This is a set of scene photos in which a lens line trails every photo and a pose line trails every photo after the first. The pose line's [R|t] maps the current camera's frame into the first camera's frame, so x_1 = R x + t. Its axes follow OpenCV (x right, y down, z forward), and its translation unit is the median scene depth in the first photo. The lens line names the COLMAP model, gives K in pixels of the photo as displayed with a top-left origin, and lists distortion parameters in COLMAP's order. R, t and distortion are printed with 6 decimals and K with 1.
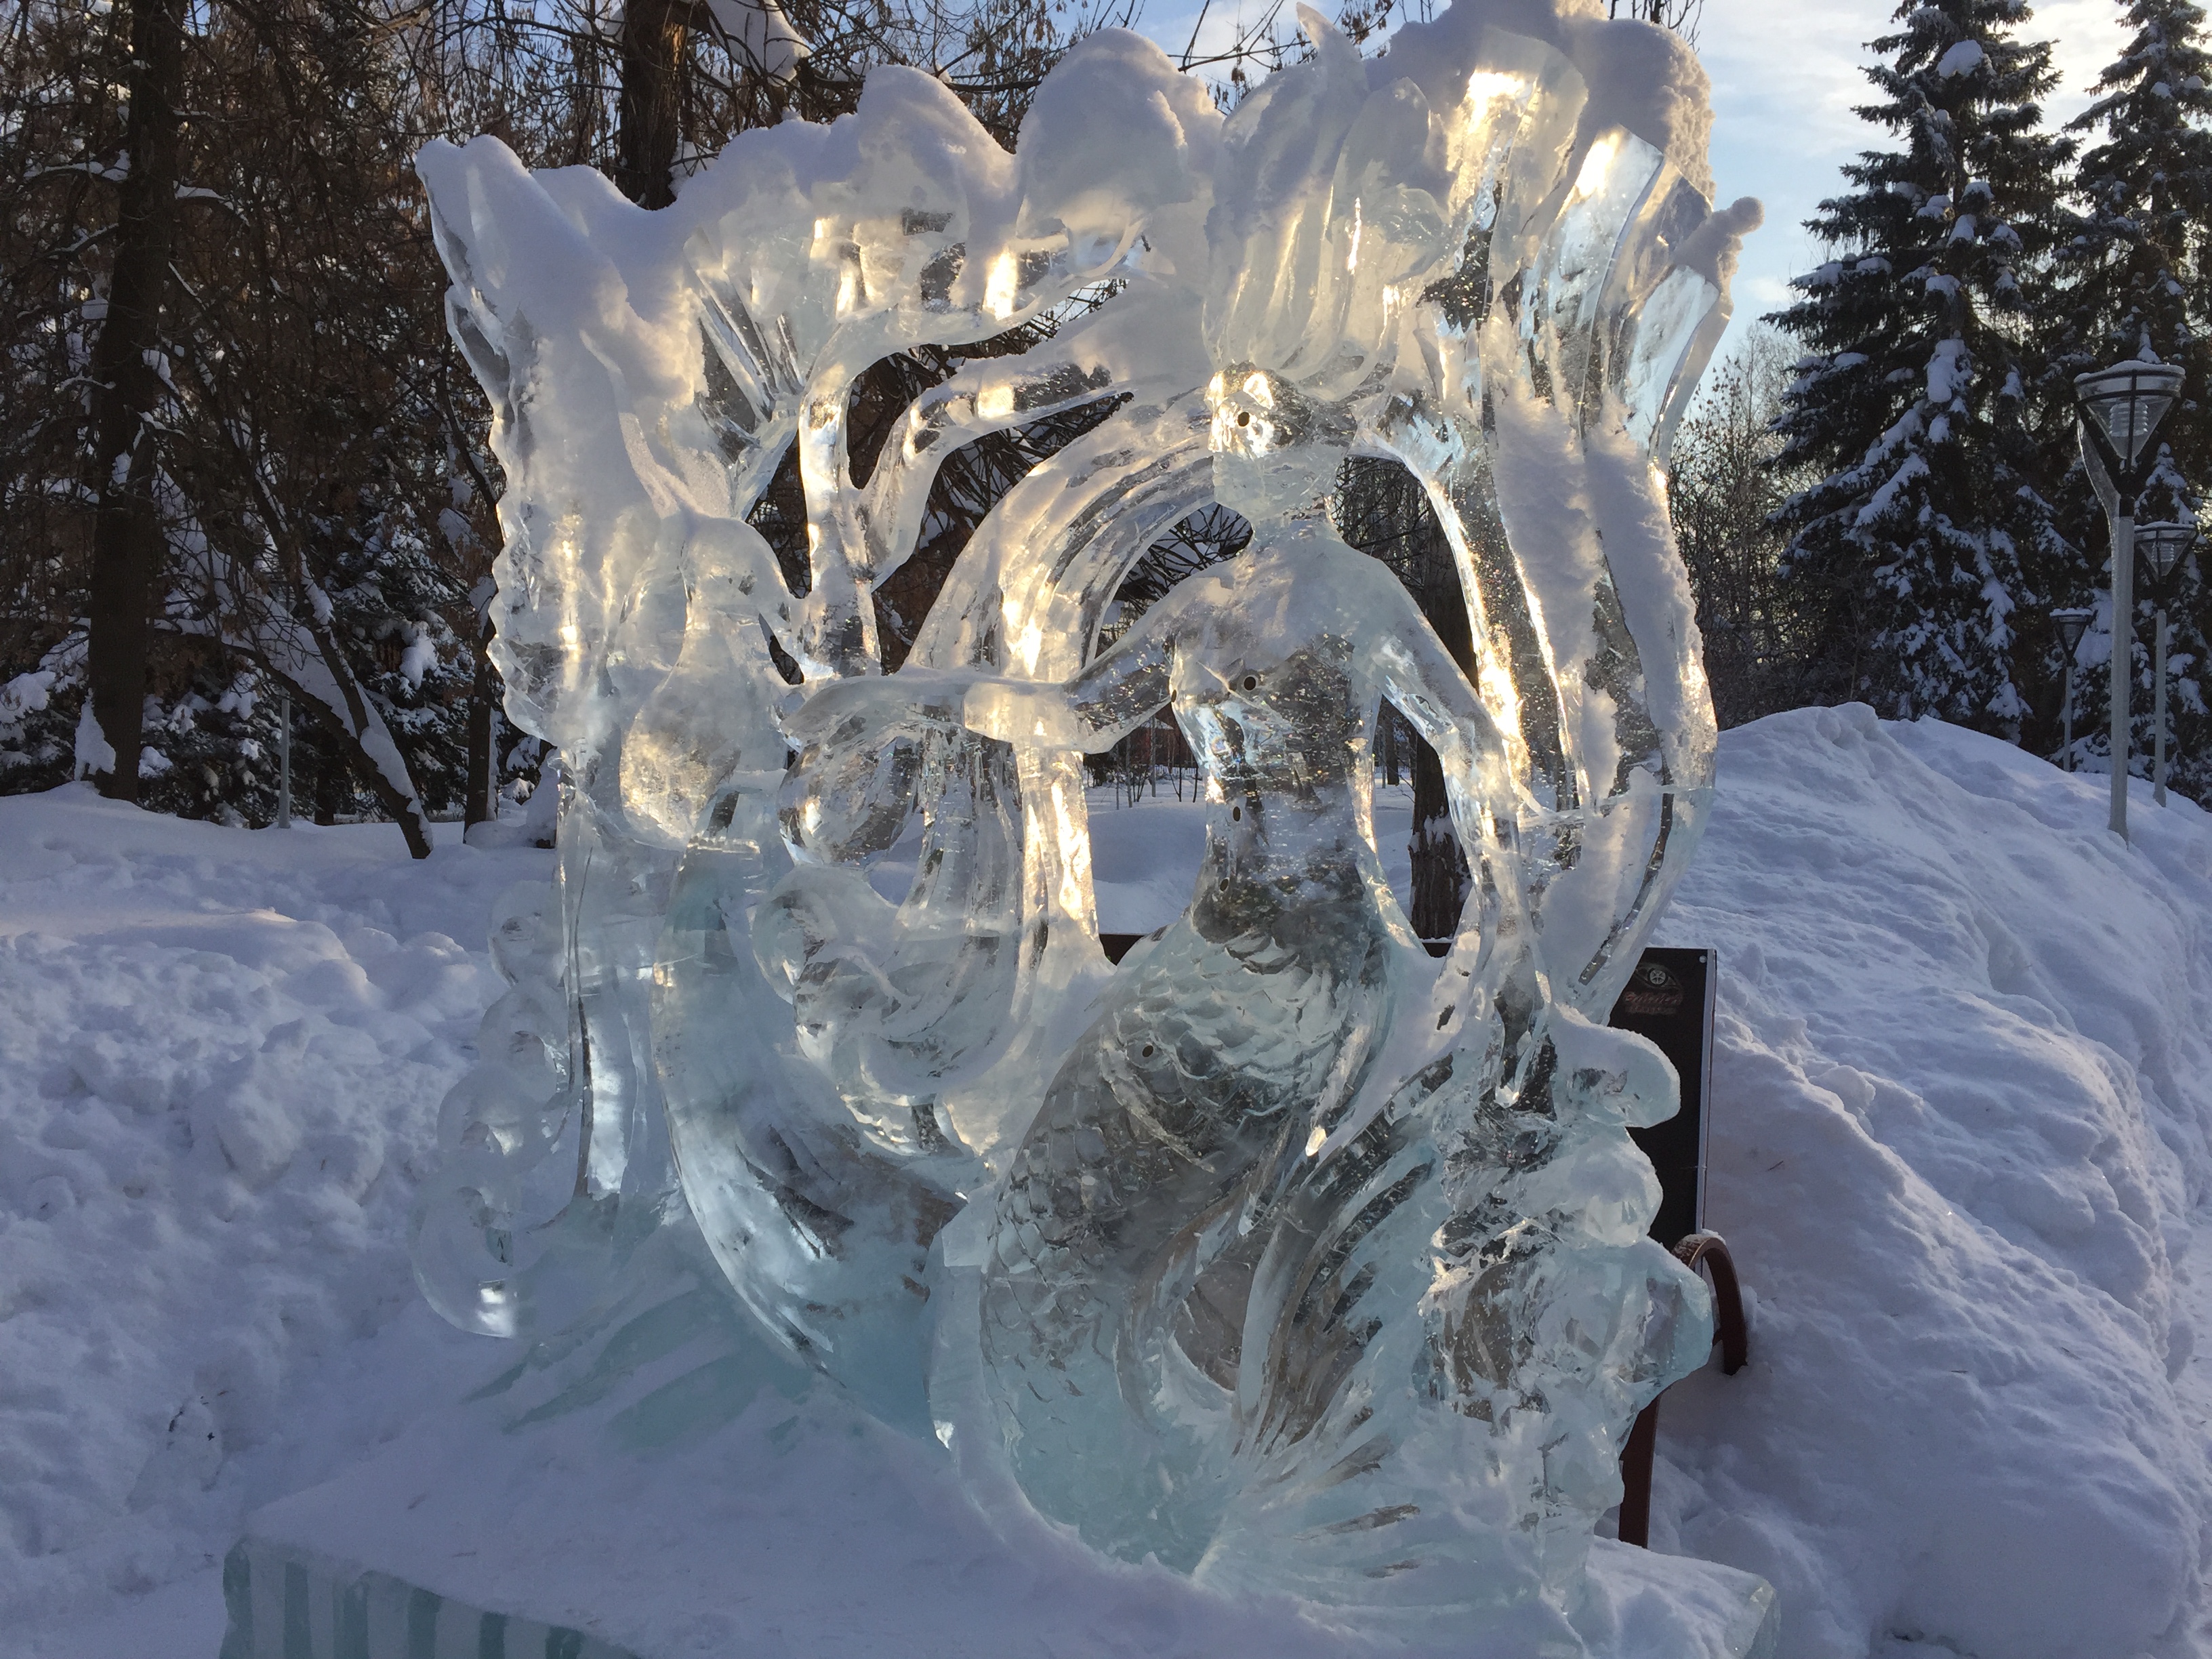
lens RADIAL K [[1881.6, 0, 1103.8], [0, 1881.6, 827.6], [0, 0, 1]] dist [-0.010286, -0.017386]
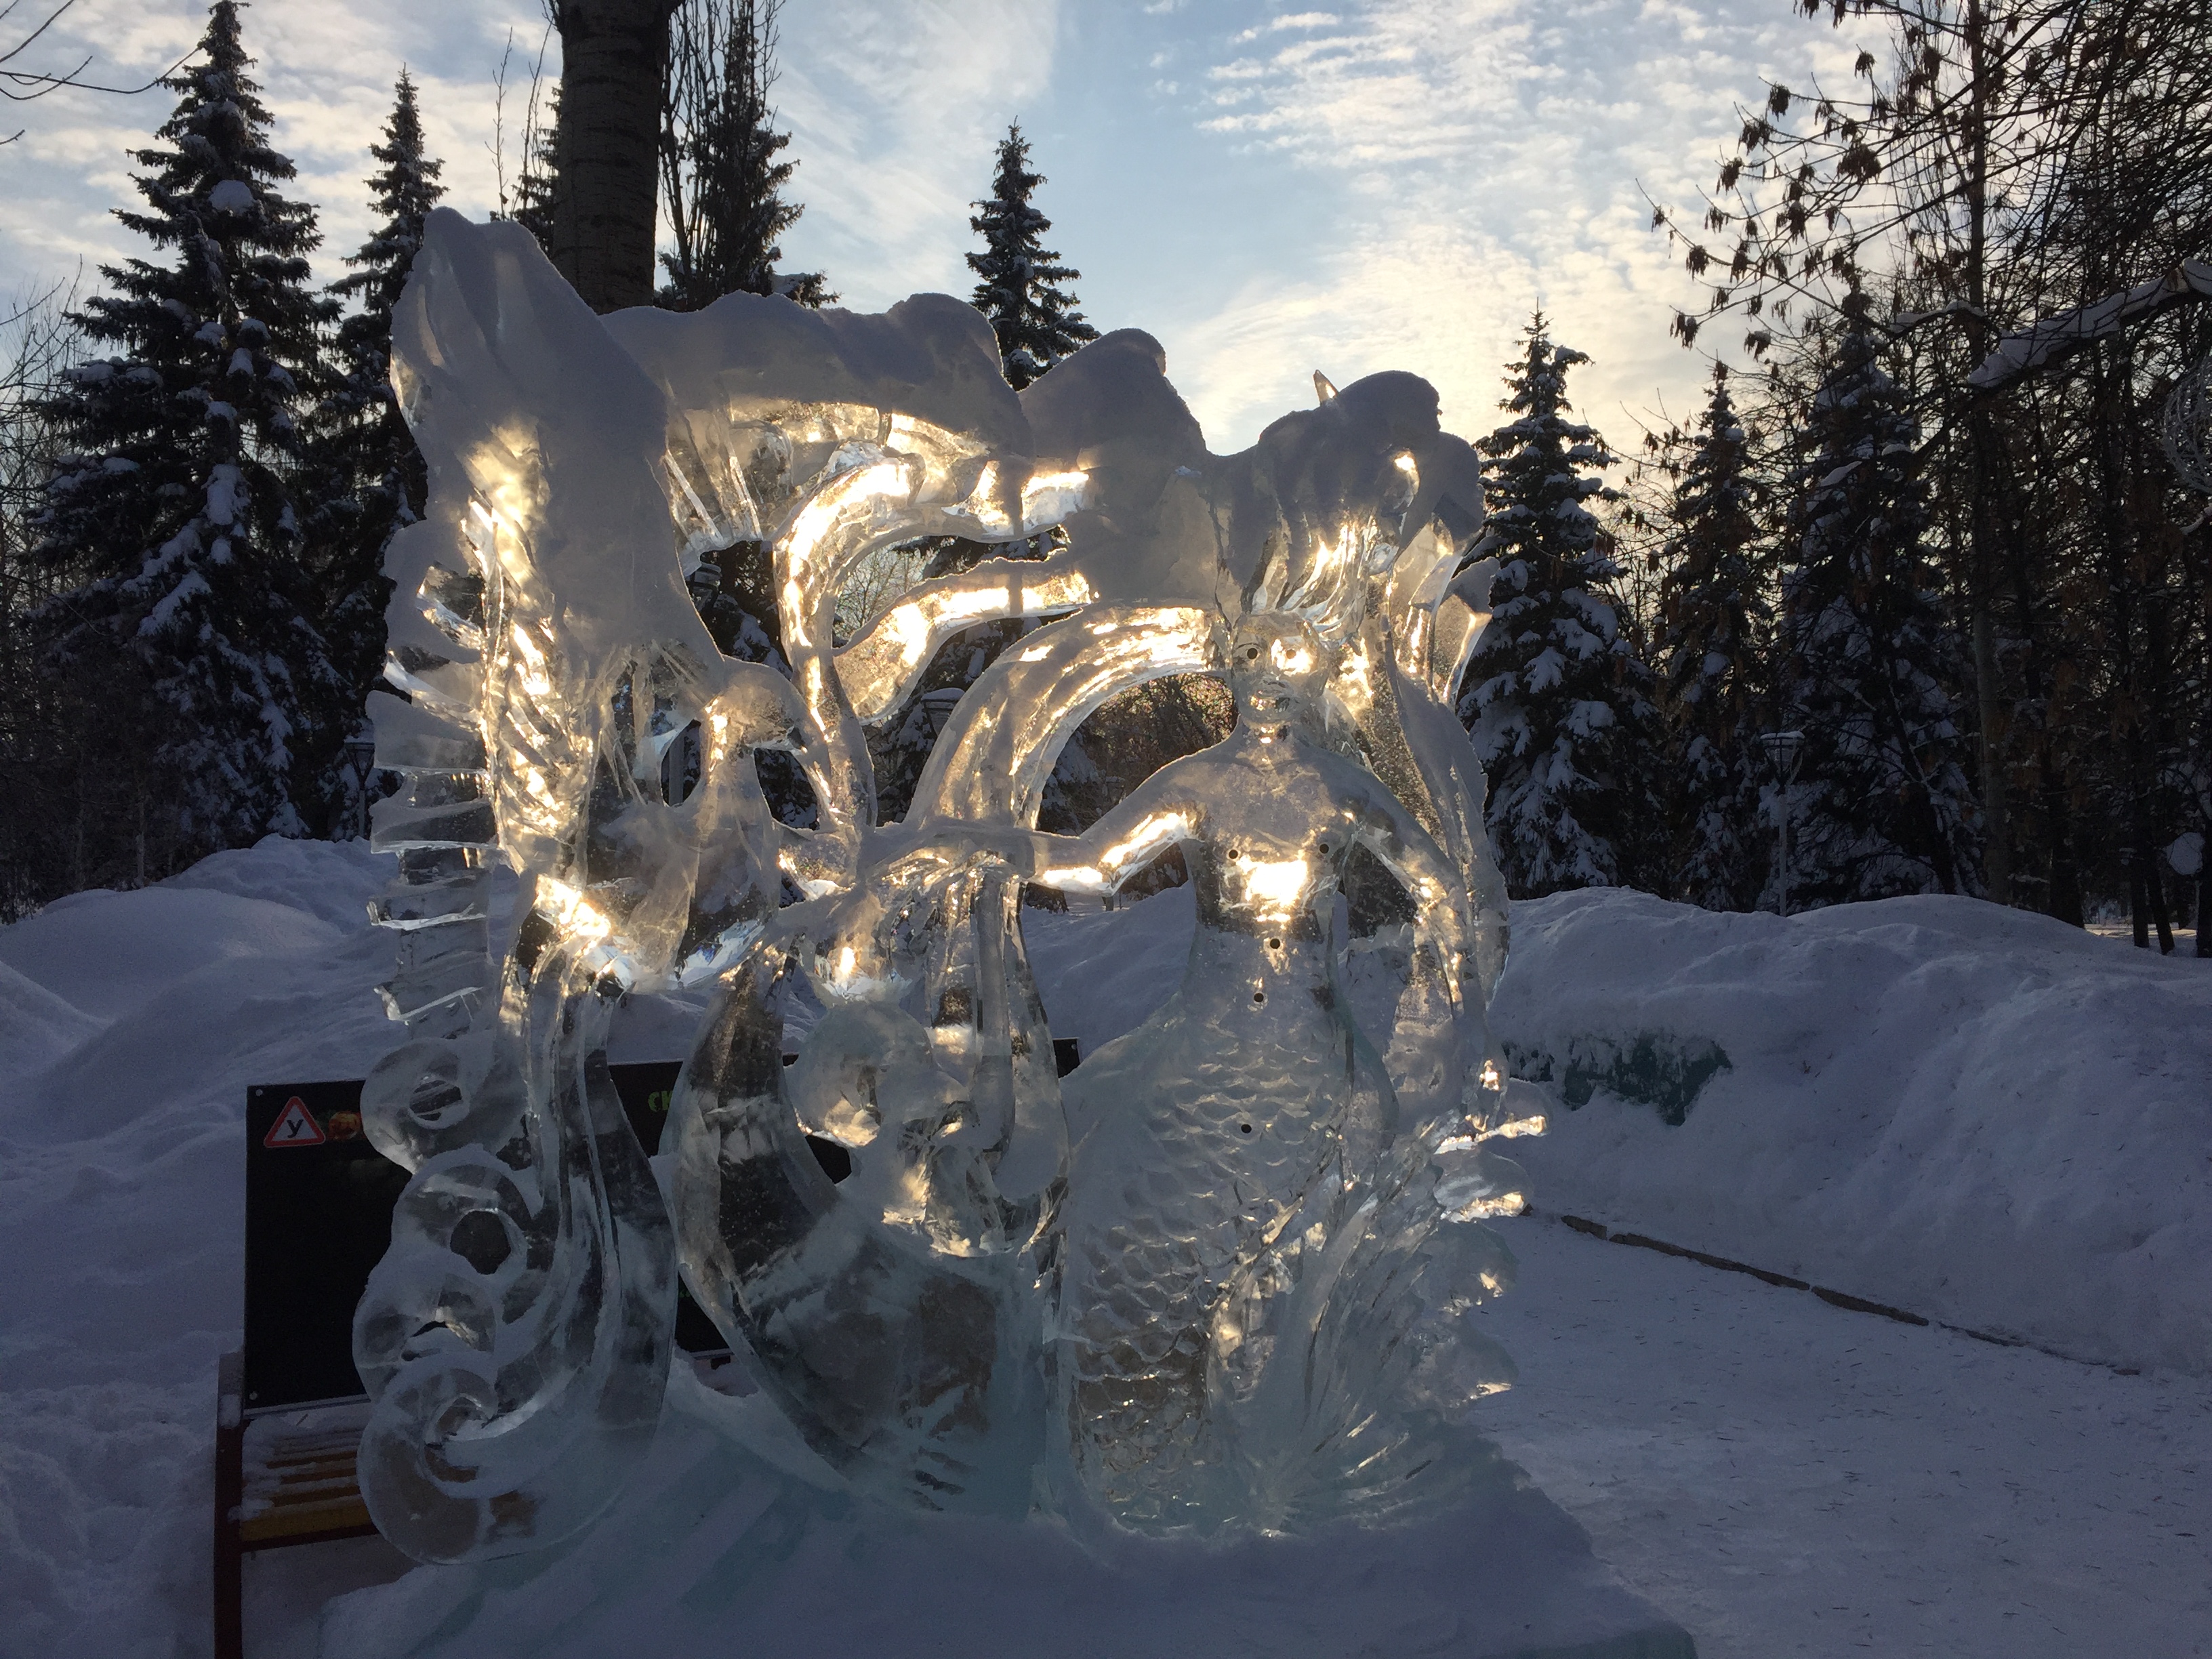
lens RADIAL K [[1881.6, 0, 1102.9], [0, 1881.6, 829.7], [0, 0, 1]] dist [-0.010286, -0.017386]
pose [[0.566463, 0.030209, 0.823533, -0.113866], [0.019453, 0.998559, -0.050010, -0.001220], [-0.823857, 0.044349, 0.565059, 0.037450]]
